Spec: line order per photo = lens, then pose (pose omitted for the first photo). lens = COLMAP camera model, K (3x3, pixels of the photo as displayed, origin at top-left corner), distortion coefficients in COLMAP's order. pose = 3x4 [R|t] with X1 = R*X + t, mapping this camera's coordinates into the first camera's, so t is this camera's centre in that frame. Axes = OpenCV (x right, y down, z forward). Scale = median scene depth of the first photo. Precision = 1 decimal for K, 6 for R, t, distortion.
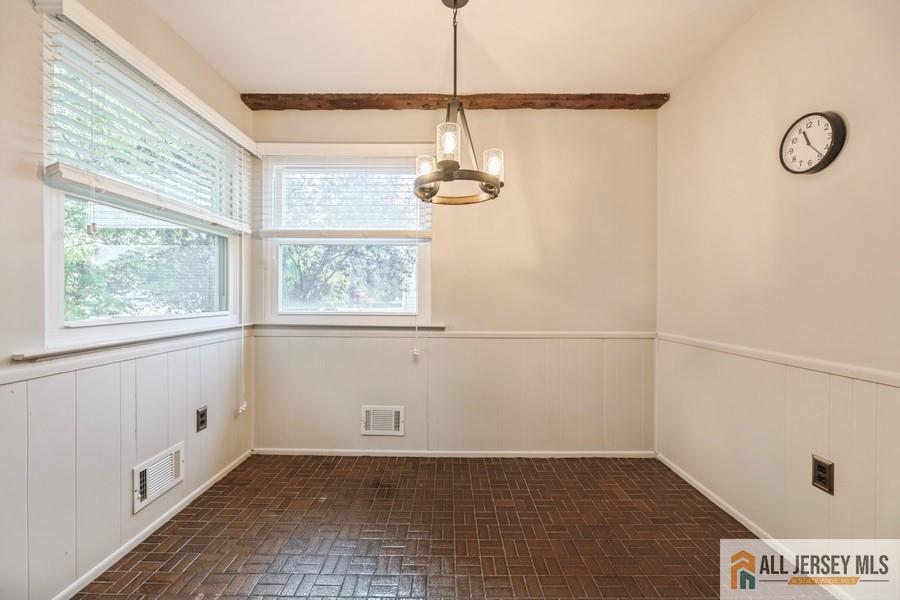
lens RADIAL K [[360.8, 0, 453.3], [0, 360.8, 302.0], [0, 0, 1]] dist [-0.001000, -0.000077]
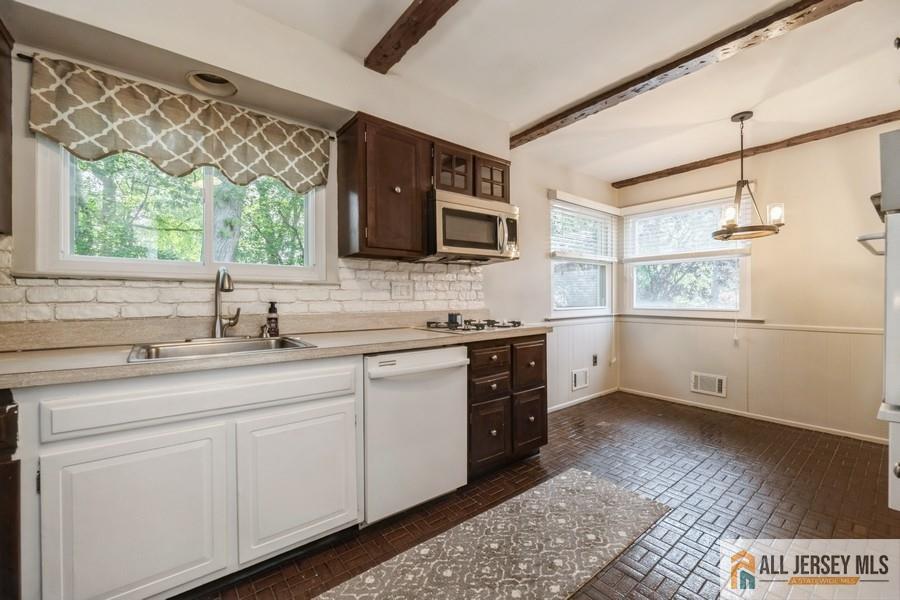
lens RADIAL K [[360.8, 0, 447.5], [0, 360.8, 299.2], [0, 0, 1]] dist [-0.001000, -0.000077]
pose [[0.606373, -0.005513, -0.795162, 0.321329], [-0.002844, 0.999955, -0.009102, 0.007937], [0.795176, 0.007781, 0.606329, -0.702067]]
